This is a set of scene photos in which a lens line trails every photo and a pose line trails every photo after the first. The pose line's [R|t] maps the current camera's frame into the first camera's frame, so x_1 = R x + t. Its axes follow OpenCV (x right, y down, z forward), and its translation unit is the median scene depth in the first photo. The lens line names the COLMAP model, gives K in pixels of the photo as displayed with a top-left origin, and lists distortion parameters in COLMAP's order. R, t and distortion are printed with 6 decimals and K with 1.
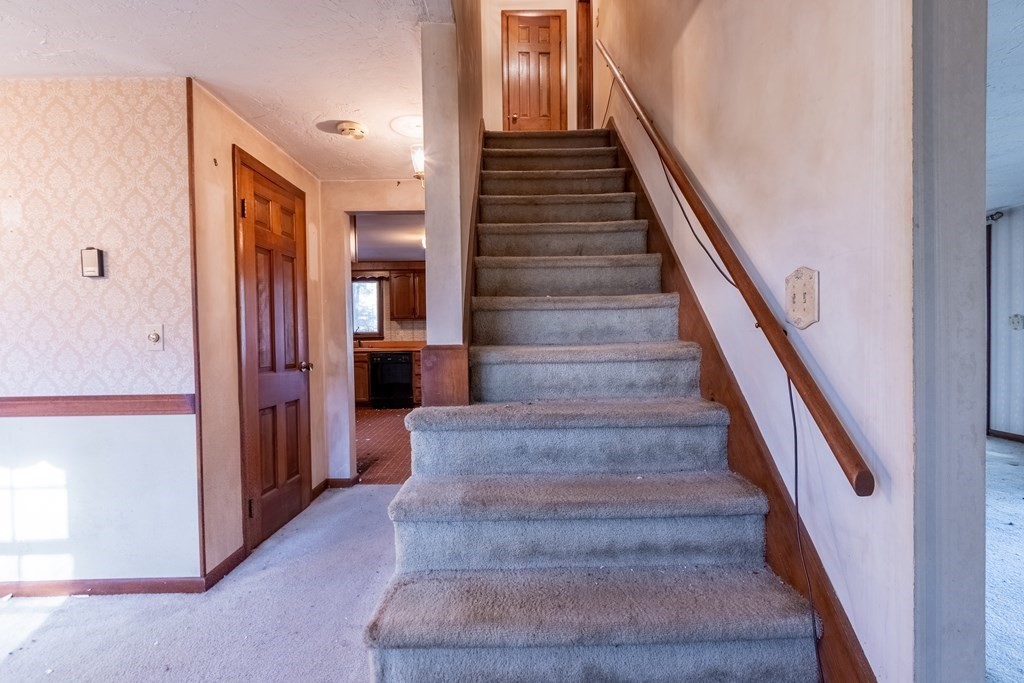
lens RADIAL K [[479.2, 0, 517.7], [0, 479.2, 344.2], [0, 0, 1]] dist [0.002189, 0.000370]
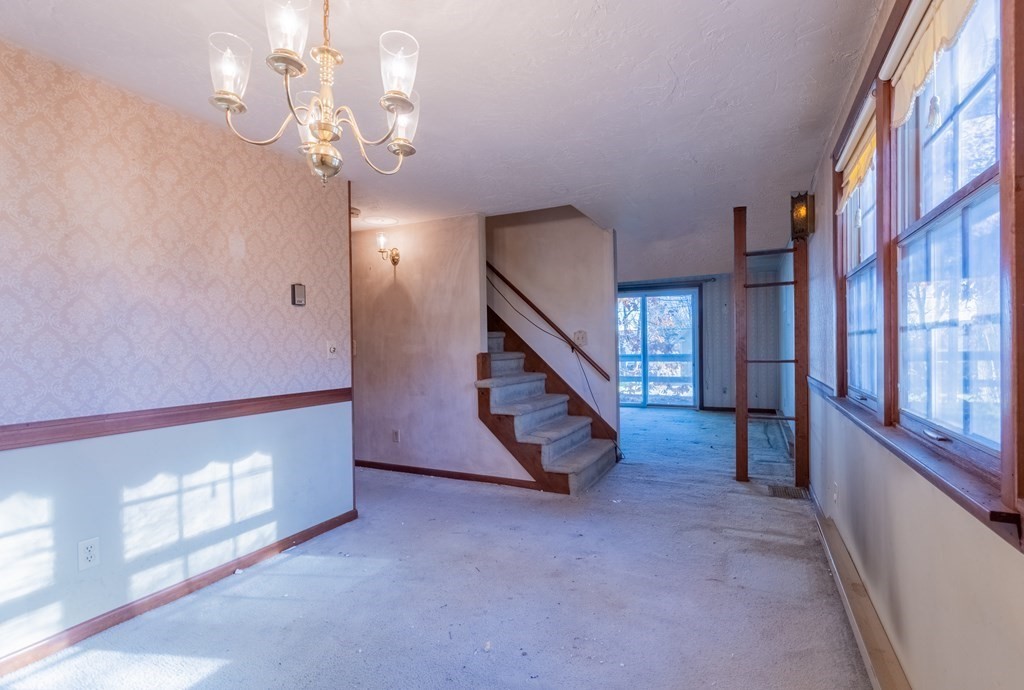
lens RADIAL K [[483.5, 0, 511.5], [0, 483.5, 349.5], [0, 0, 1]] dist [0.000557, 0.000132]
pose [[0.456319, 0.002805, 0.889812, -1.806911], [0.027061, 0.999489, -0.017029, 0.024199], [-0.889404, 0.031850, 0.456010, -0.147300]]
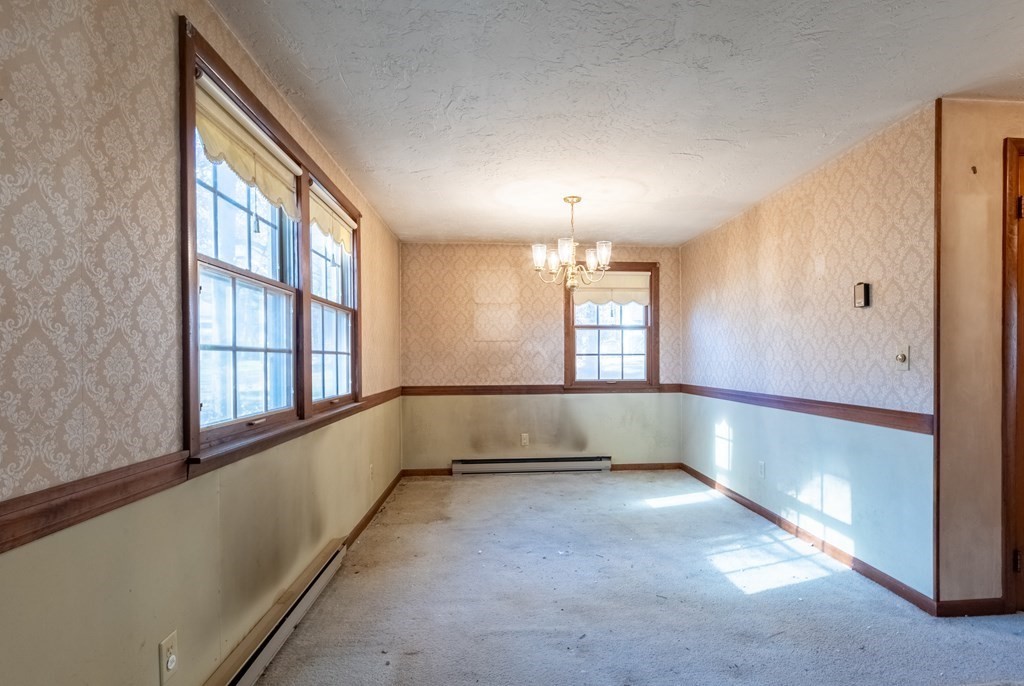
lens RADIAL K [[498.2, 0, 534.0], [0, 498.2, 363.9], [0, 0, 1]] dist [0.000787, -0.000002]
pose [[0.075043, 0.022620, -0.996924, 0.296406], [-0.020171, 0.999573, 0.021162, -0.007779], [0.996976, 0.018521, 0.075467, 0.091638]]
